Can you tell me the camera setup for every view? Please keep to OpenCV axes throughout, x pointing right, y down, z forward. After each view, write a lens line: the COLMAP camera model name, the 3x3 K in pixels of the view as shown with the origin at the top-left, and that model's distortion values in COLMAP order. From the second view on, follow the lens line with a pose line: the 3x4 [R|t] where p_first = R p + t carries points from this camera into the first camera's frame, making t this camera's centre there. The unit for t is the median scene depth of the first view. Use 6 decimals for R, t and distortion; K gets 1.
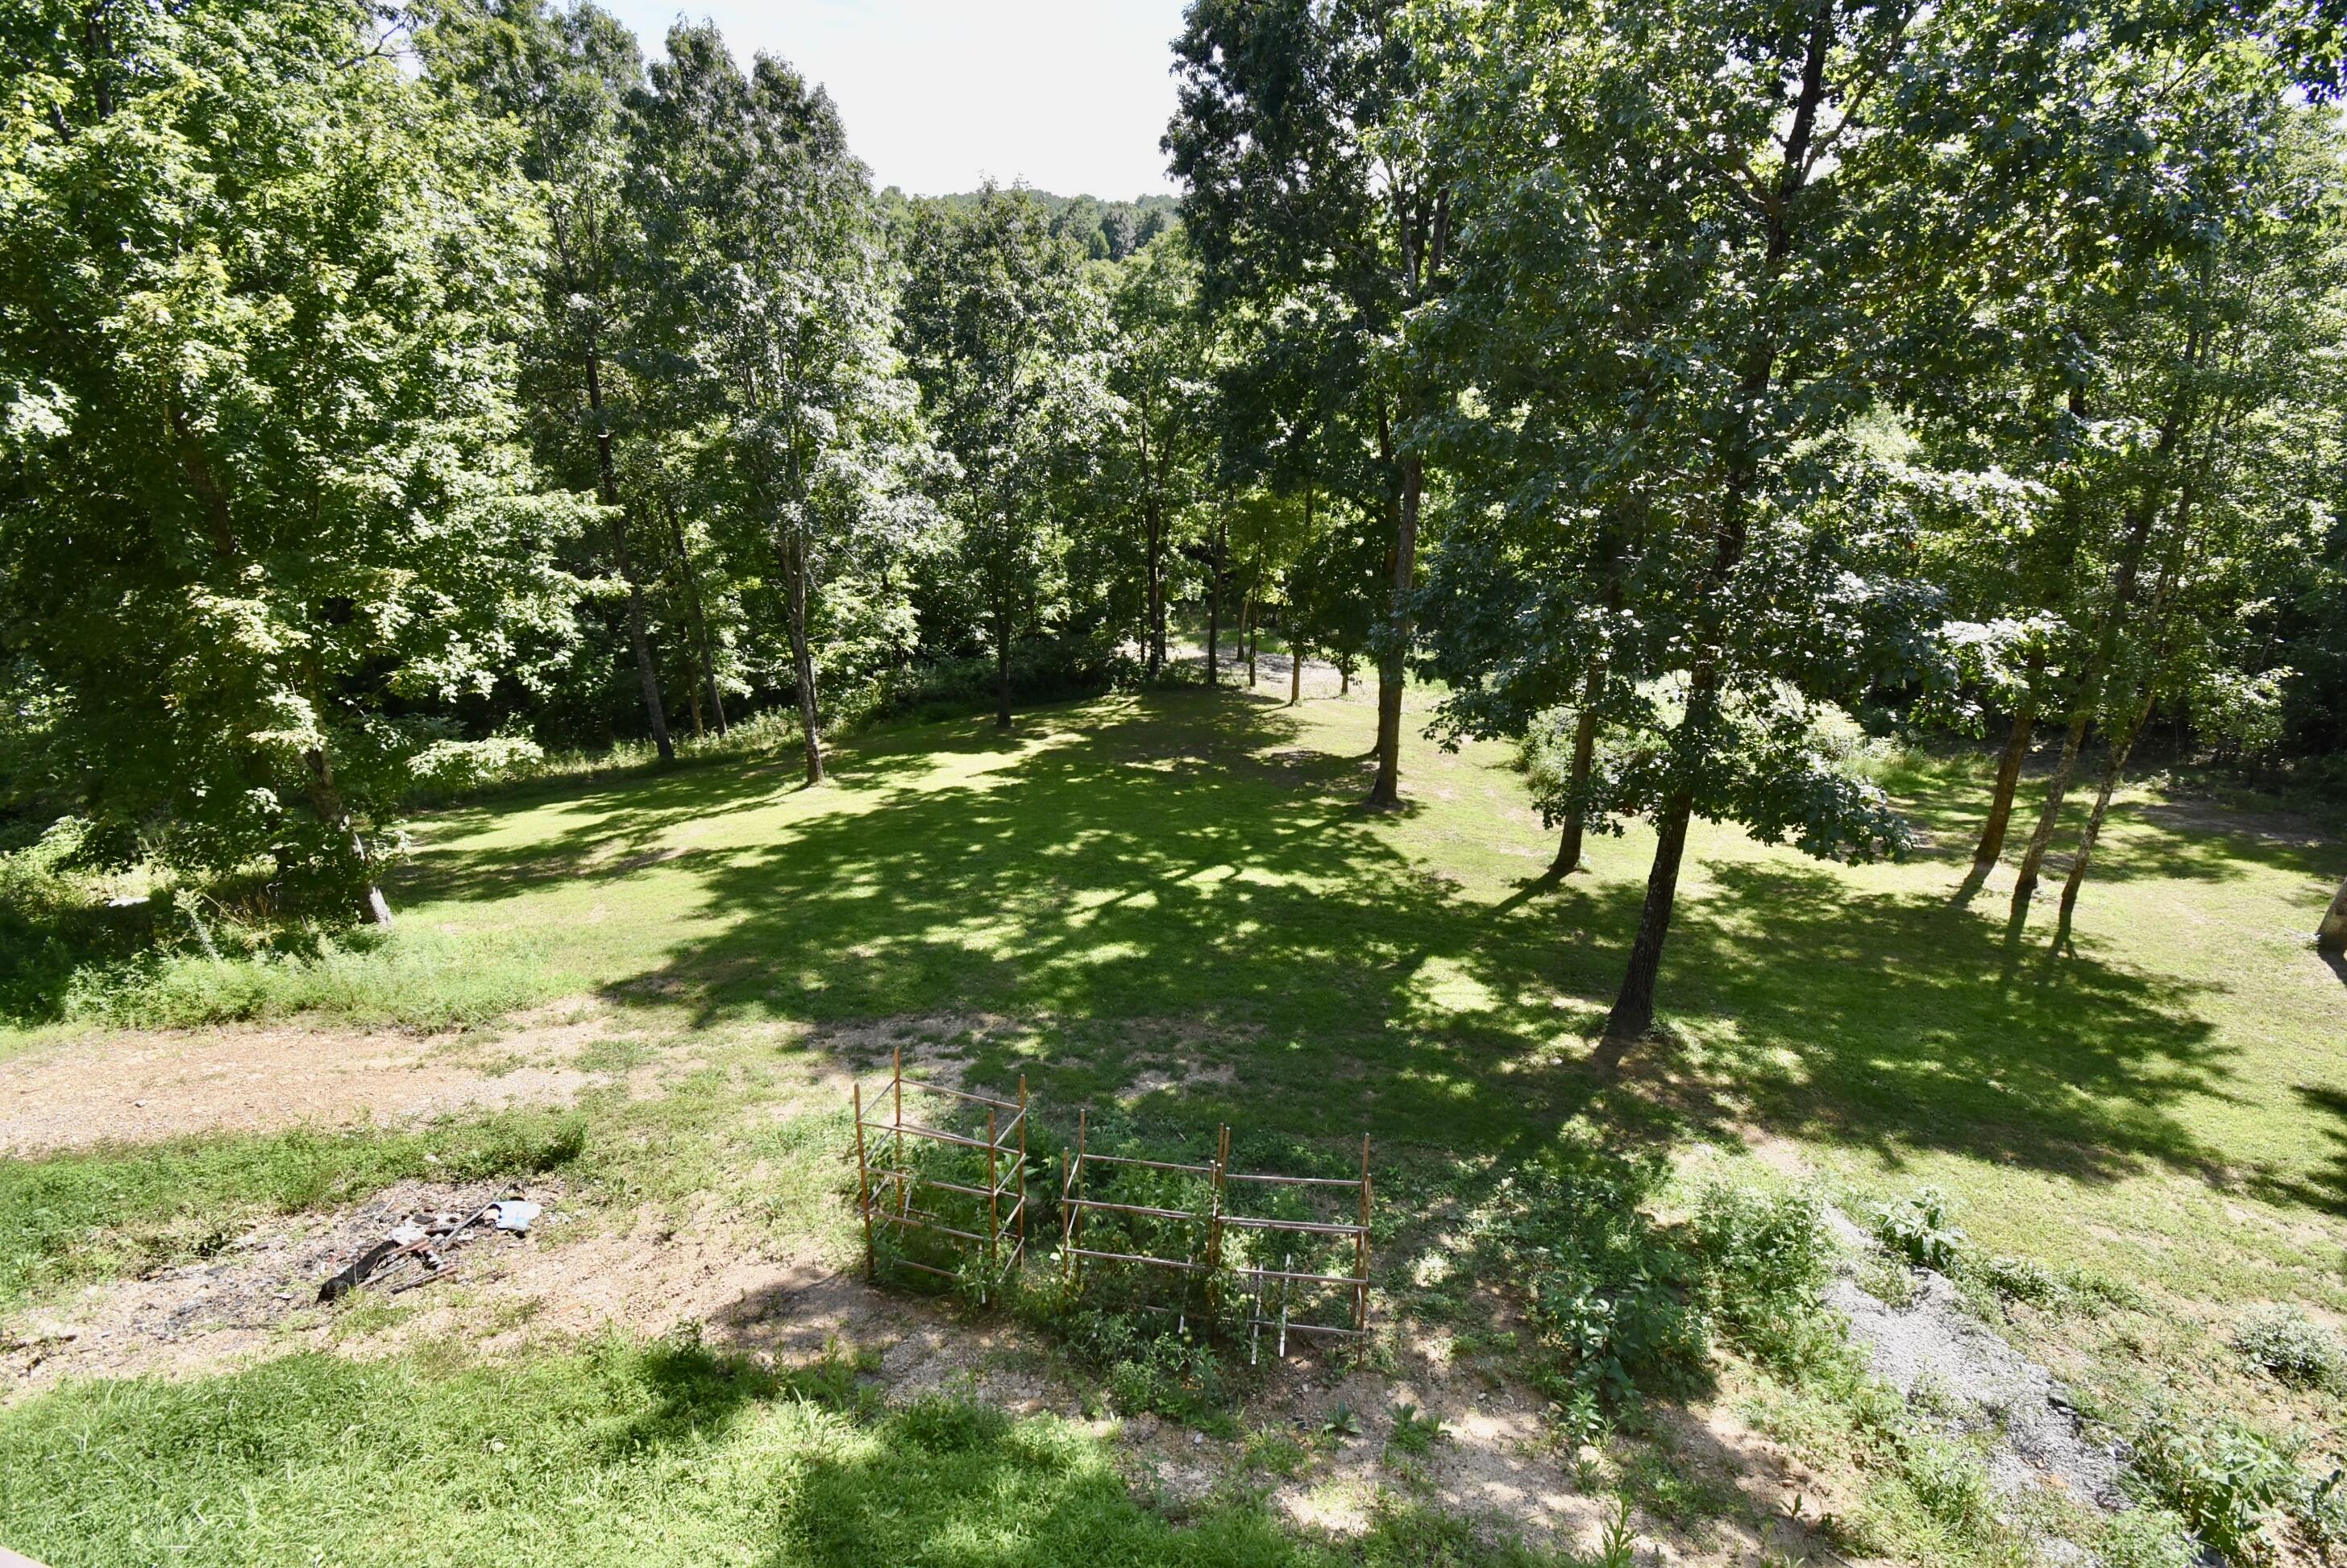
lens RADIAL K [[1102.6, 0, 1169.8], [0, 1102.6, 781.1], [0, 0, 1]] dist [0.017552, -0.025288]
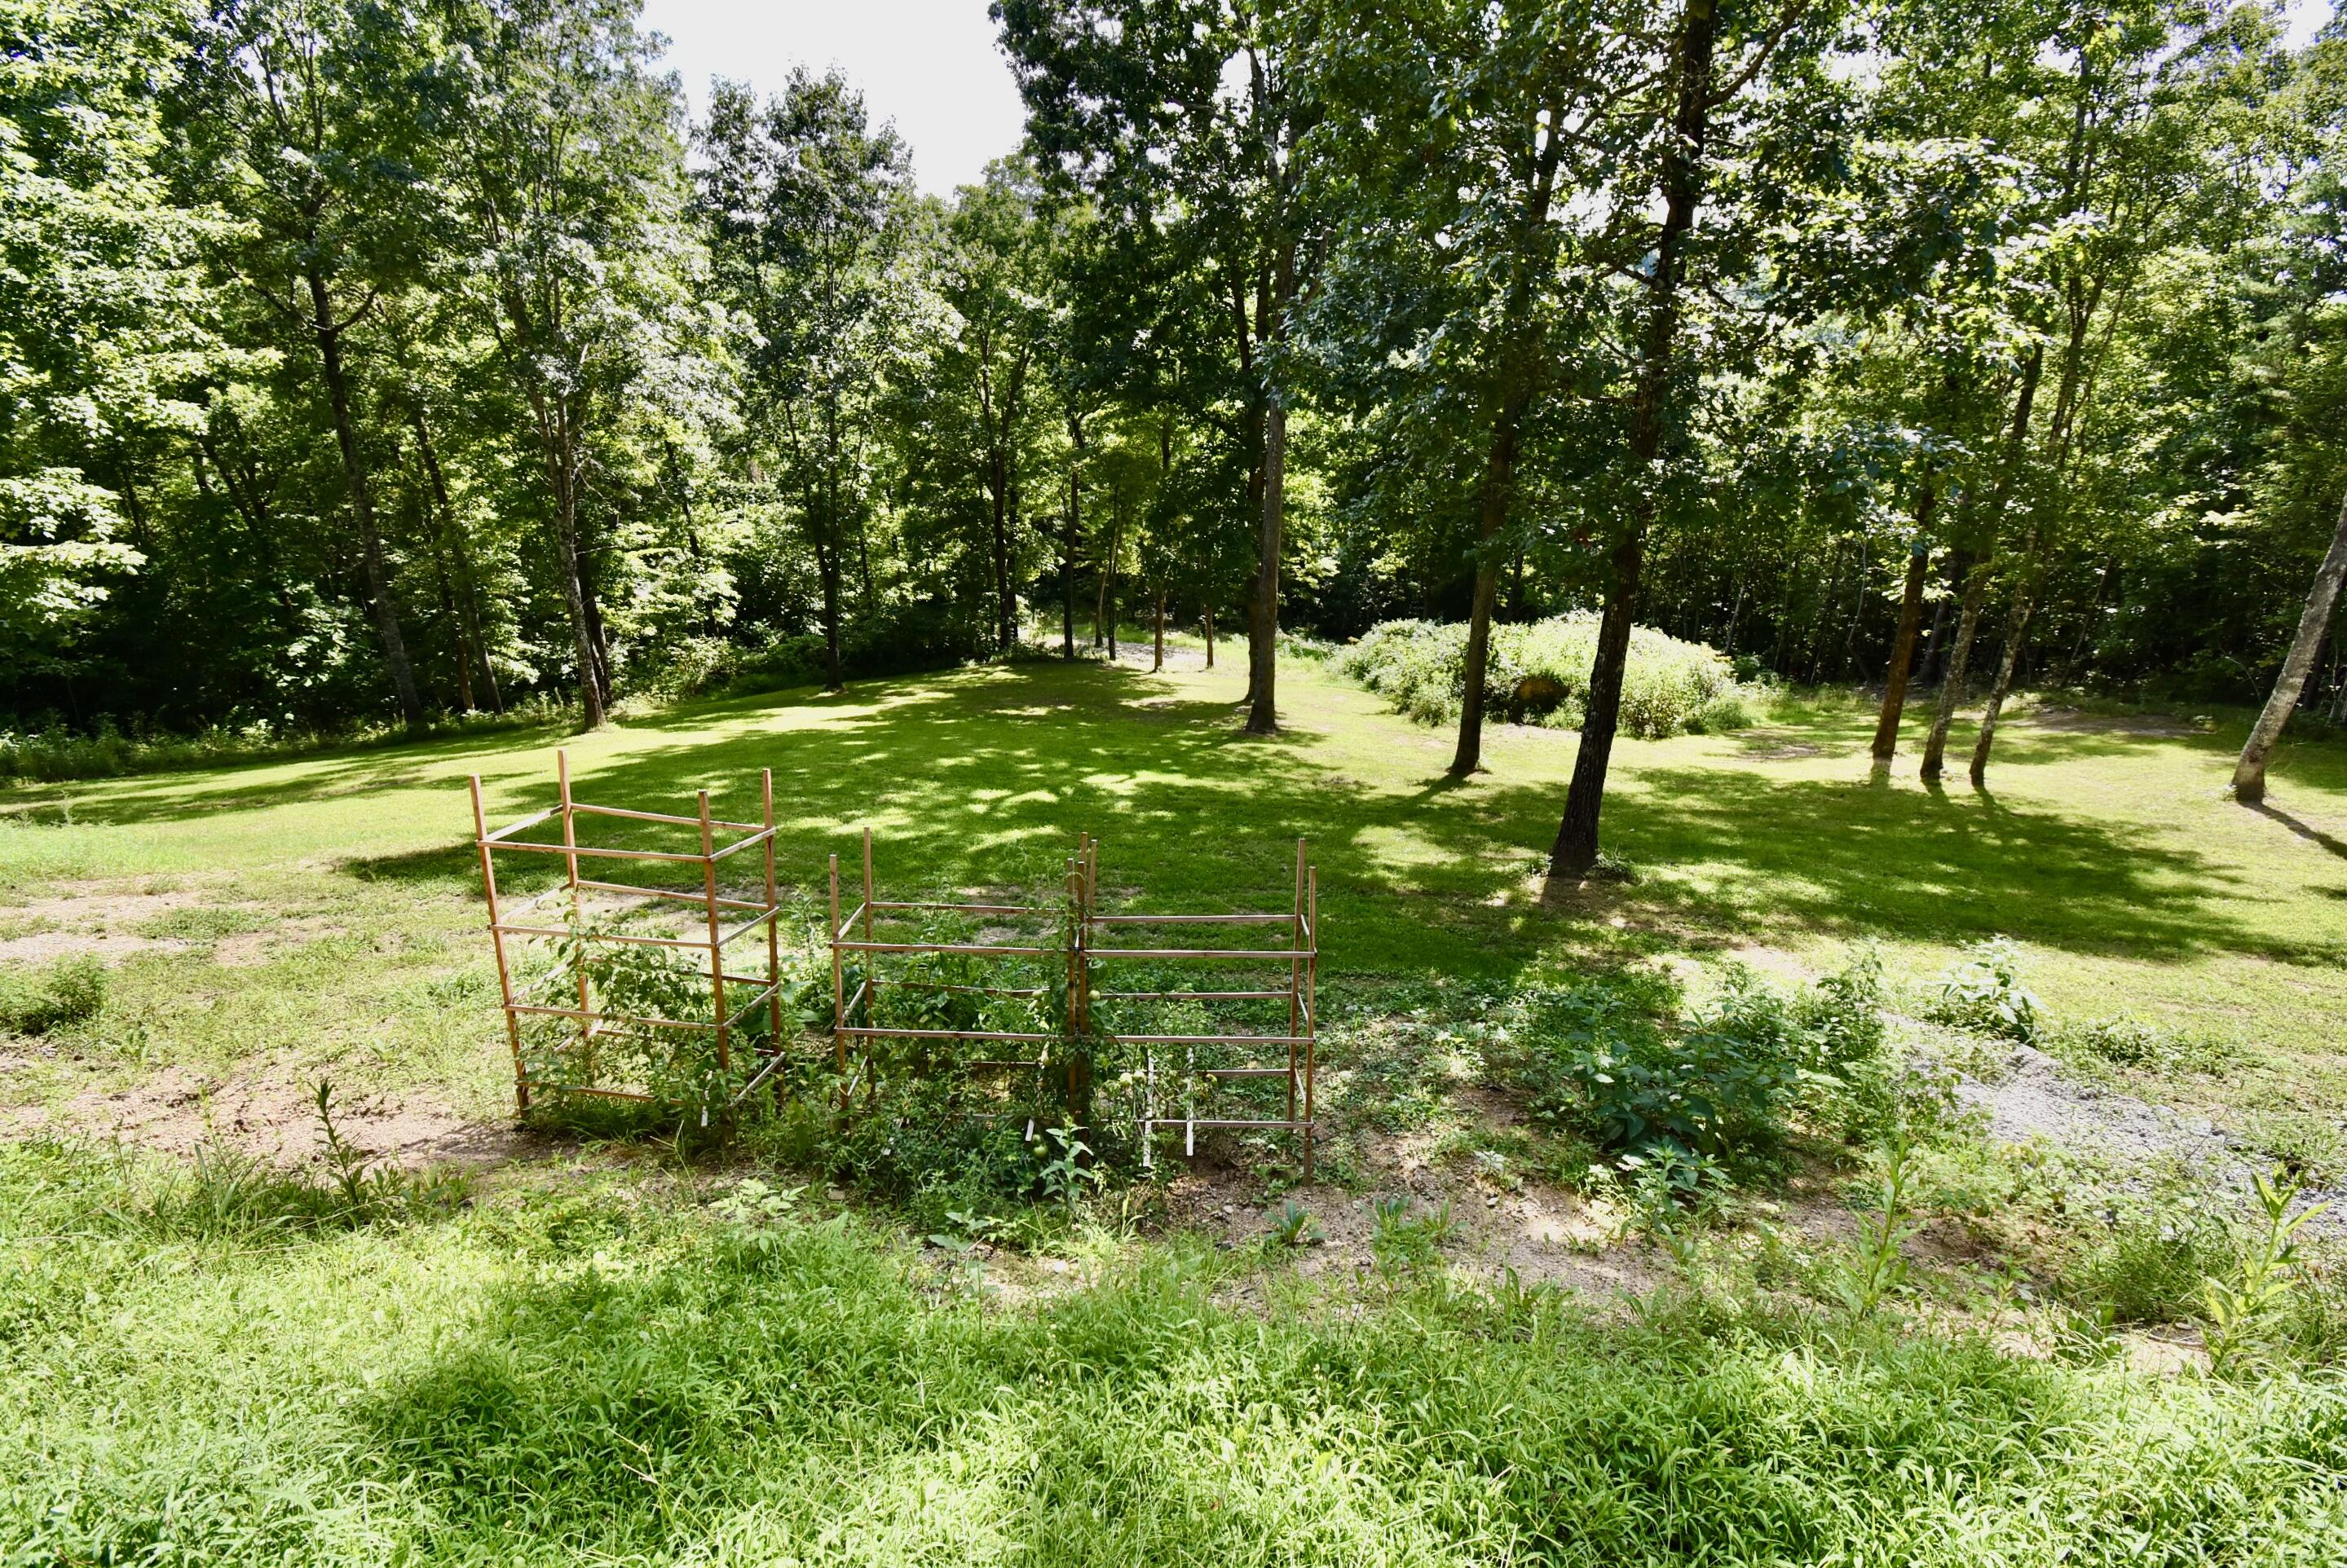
lens RADIAL K [[1102.6, 0, 1169.8], [0, 1102.6, 781.1], [0, 0, 1]] dist [0.017552, -0.025288]
pose [[0.991810, -0.031587, 0.123754, 0.005279], [0.039685, 0.997191, -0.063525, 0.098671], [-0.121400, 0.067916, 0.990277, 0.108027]]
